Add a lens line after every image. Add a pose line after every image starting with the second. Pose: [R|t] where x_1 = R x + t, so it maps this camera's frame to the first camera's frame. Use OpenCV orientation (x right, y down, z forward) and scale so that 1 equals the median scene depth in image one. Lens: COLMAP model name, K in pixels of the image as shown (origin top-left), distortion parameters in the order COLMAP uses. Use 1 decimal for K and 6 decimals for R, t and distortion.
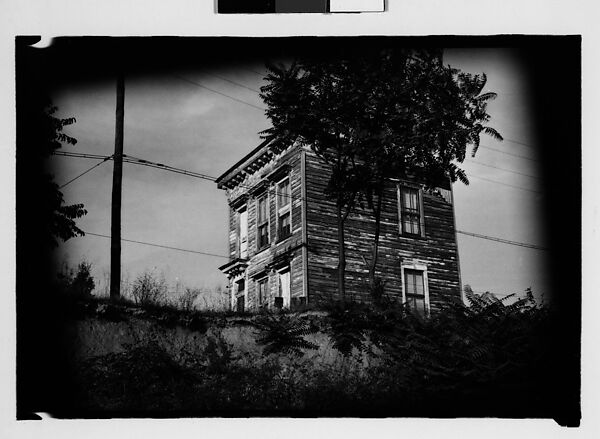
lens RADIAL K [[783.0, 0, 294.4], [0, 783.0, 235.2], [0, 0, 1]] dist [0.216445, 0.000000]
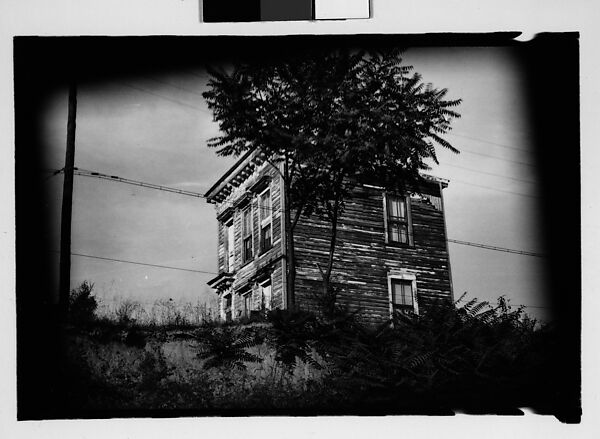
lens RADIAL K [[783.0, 0, 292.2], [0, 783.0, 233.8], [0, 0, 1]] dist [0.216445, 0.000000]
pose [[0.998176, -0.027516, -0.053734, 0.071397], [0.026223, 0.999353, -0.024622, 0.007744], [0.054377, 0.023168, 0.998252, 0.023452]]
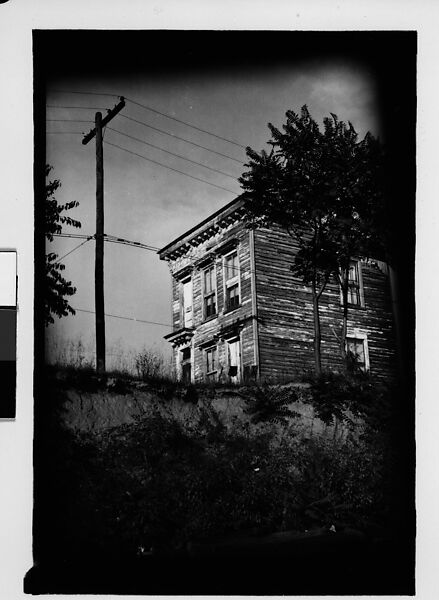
lens RADIAL K [[783.0, 0, 218.7], [0, 783.0, 297.2], [0, 0, 1]] dist [0.216445, 0.000000]
pose [[0.999091, -0.001579, 0.042595, -0.074533], [0.001538, 0.999998, 0.001002, -0.012713], [-0.042597, -0.000936, 0.999092, -0.040514]]
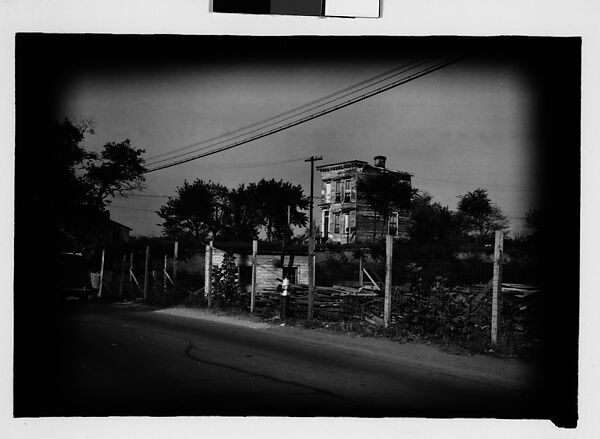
lens RADIAL K [[783.0, 0, 290.6], [0, 783.0, 242.8], [0, 0, 1]] dist [0.216445, 0.000000]
pose [[0.998489, 0.043260, 0.033900, -0.292288], [-0.050685, 0.963305, 0.263578, -0.560192], [-0.021254, -0.264898, 0.964042, -1.644881]]
